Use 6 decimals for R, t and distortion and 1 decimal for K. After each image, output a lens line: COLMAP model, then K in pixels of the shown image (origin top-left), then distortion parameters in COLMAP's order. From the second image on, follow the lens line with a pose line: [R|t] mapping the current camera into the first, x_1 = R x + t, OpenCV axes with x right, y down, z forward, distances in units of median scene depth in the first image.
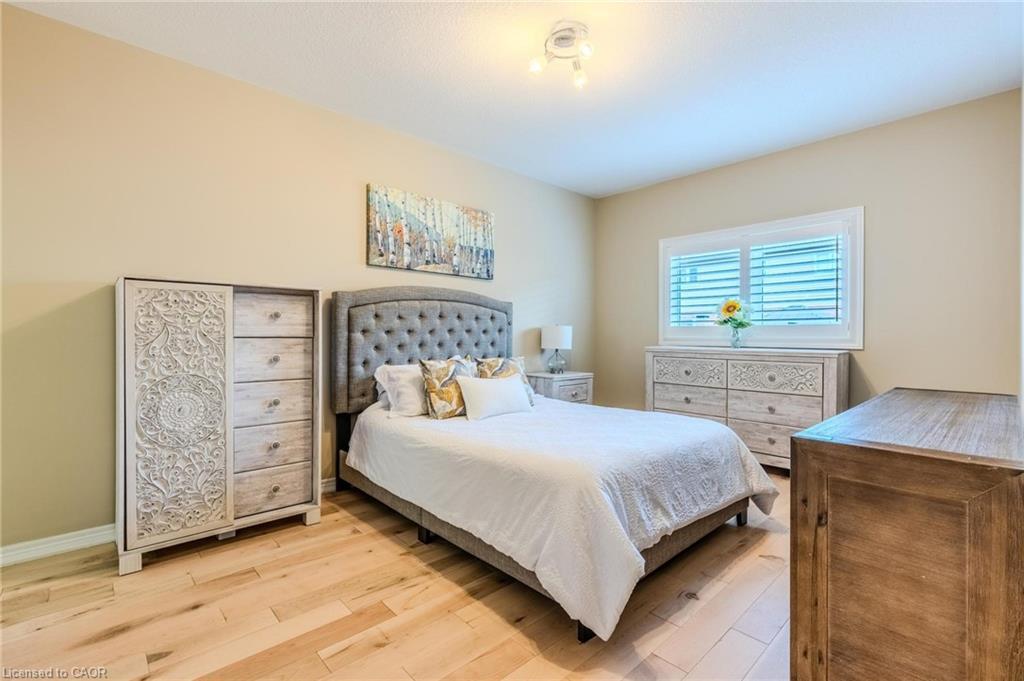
lens RADIAL K [[459.9, 0, 509.0], [0, 459.9, 338.6], [0, 0, 1]] dist [-0.001574, 0.000649]
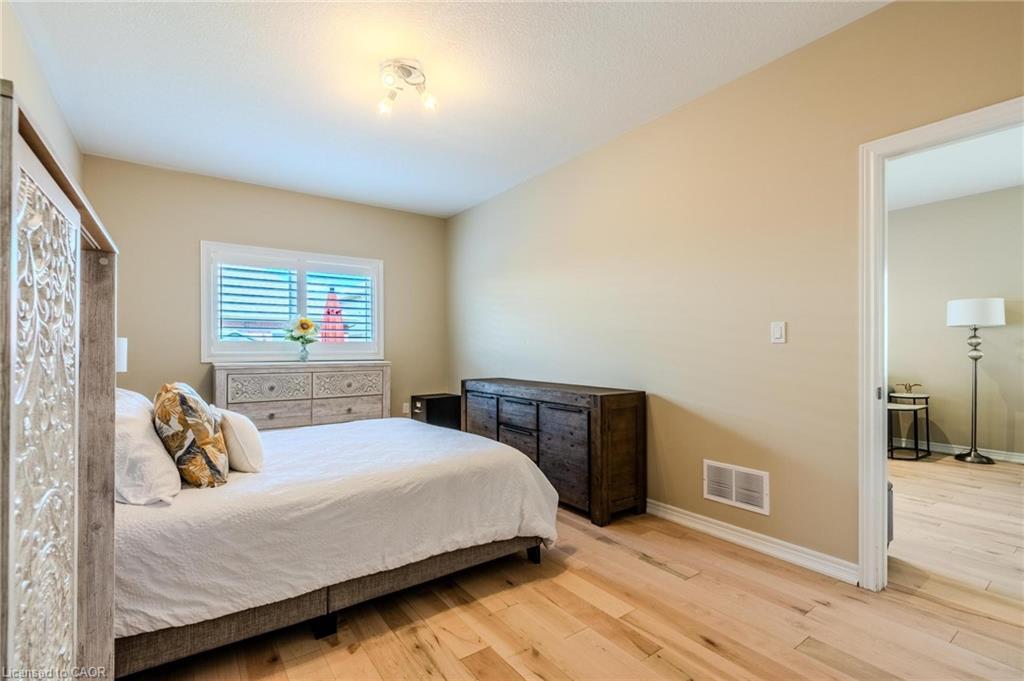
lens RADIAL K [[459.9, 0, 509.0], [0, 459.9, 338.6], [0, 0, 1]] dist [-0.001574, 0.000649]
pose [[0.118262, 0.022070, 0.992737, -0.734288], [0.008929, 0.999689, -0.023288, -0.007003], [-0.992942, 0.011618, 0.118028, 0.515697]]
